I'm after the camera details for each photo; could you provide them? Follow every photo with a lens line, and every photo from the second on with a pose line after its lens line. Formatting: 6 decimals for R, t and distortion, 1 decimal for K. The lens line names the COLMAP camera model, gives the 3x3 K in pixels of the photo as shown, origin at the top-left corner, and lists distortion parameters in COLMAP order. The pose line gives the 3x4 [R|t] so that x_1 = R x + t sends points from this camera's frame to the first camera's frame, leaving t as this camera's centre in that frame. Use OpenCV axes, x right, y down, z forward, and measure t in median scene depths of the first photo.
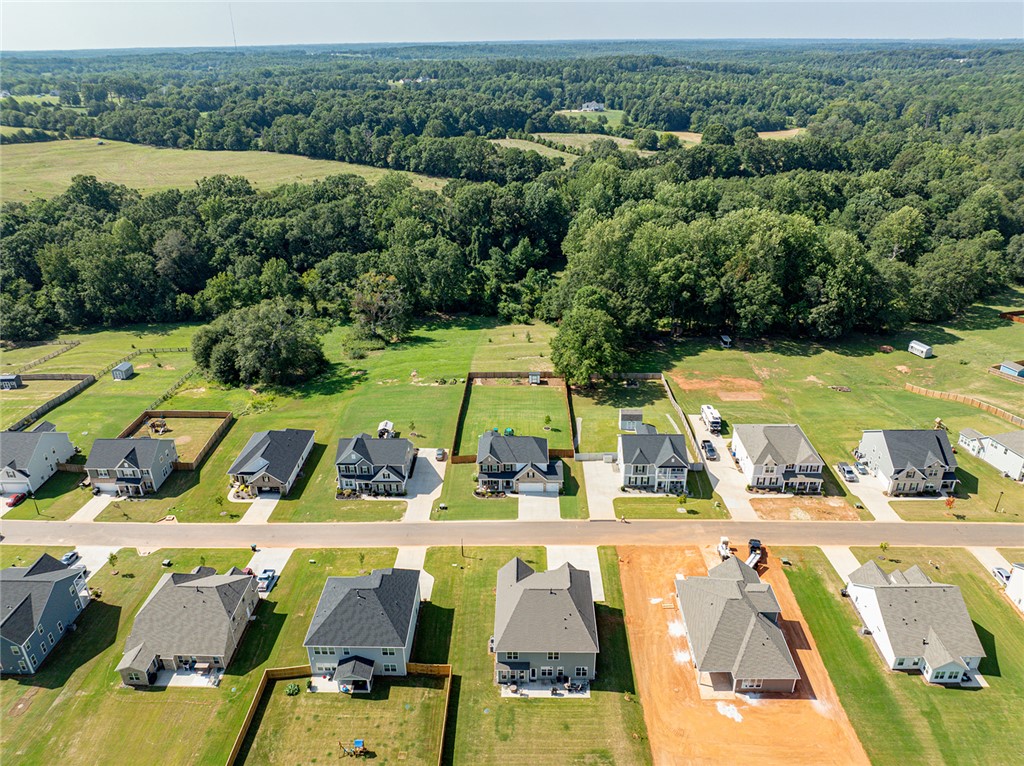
lens RADIAL K [[698.3, 0, 513.8], [0, 698.3, 399.1], [0, 0, 1]] dist [-0.008422, -0.067867]
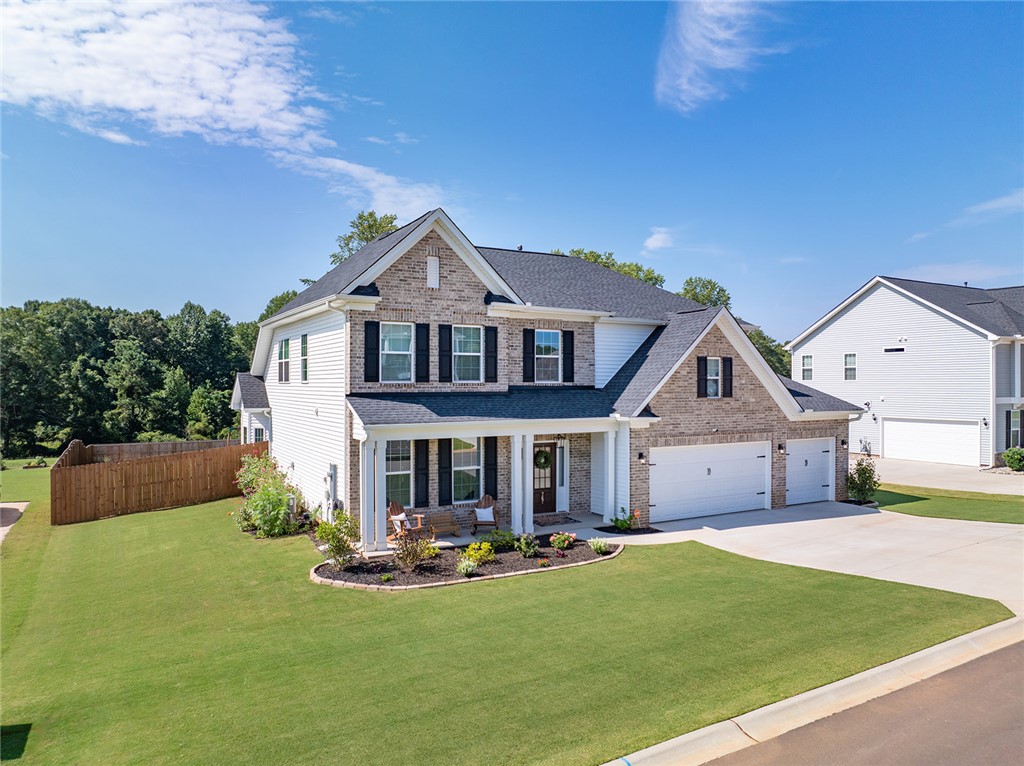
lens RADIAL K [[717.2, 0, 510.7], [0, 717.2, 386.1], [0, 0, 1]] dist [-0.033628, -0.003045]
pose [[0.864106, 0.006510, 0.503268, -0.069289], [0.220303, 0.894150, -0.389824, 0.125047], [-0.452535, 0.447721, 0.771206, 0.708154]]
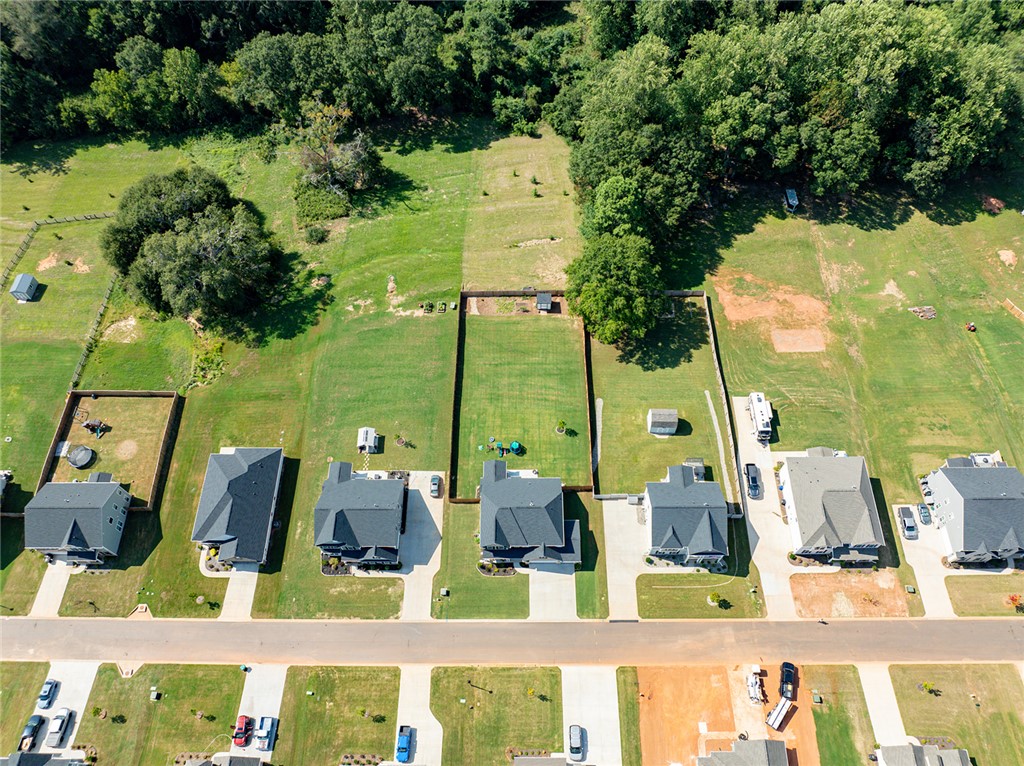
lens RADIAL K [[717.2, 0, 510.7], [0, 717.2, 386.1], [0, 0, 1]] dist [-0.033628, -0.003045]
pose [[0.999903, -0.013893, -0.000500, -0.010032], [0.011927, 0.838823, 0.544273, -0.432306], [-0.007142, -0.544227, 0.838908, 0.292001]]
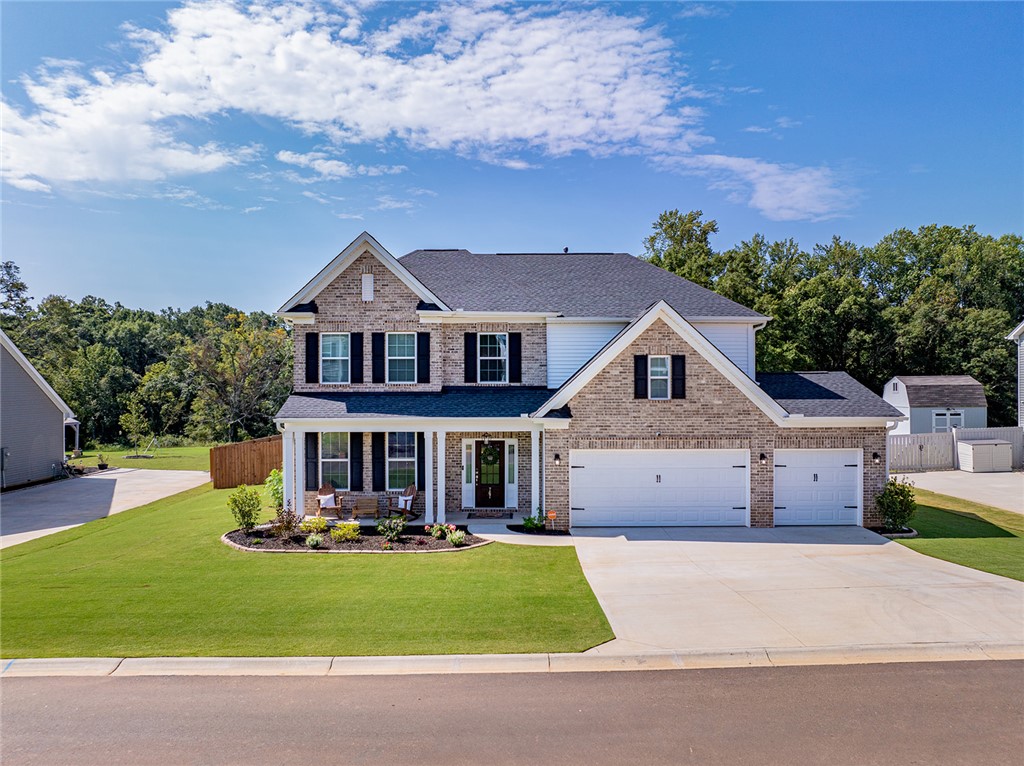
lens RADIAL K [[717.2, 0, 510.7], [0, 717.2, 386.1], [0, 0, 1]] dist [-0.033628, -0.003045]
pose [[0.999955, 0.005770, 0.007524, -0.004382], [-0.001814, 0.895245, -0.445570, 0.135079], [-0.009307, 0.445536, 0.895216, 0.686404]]
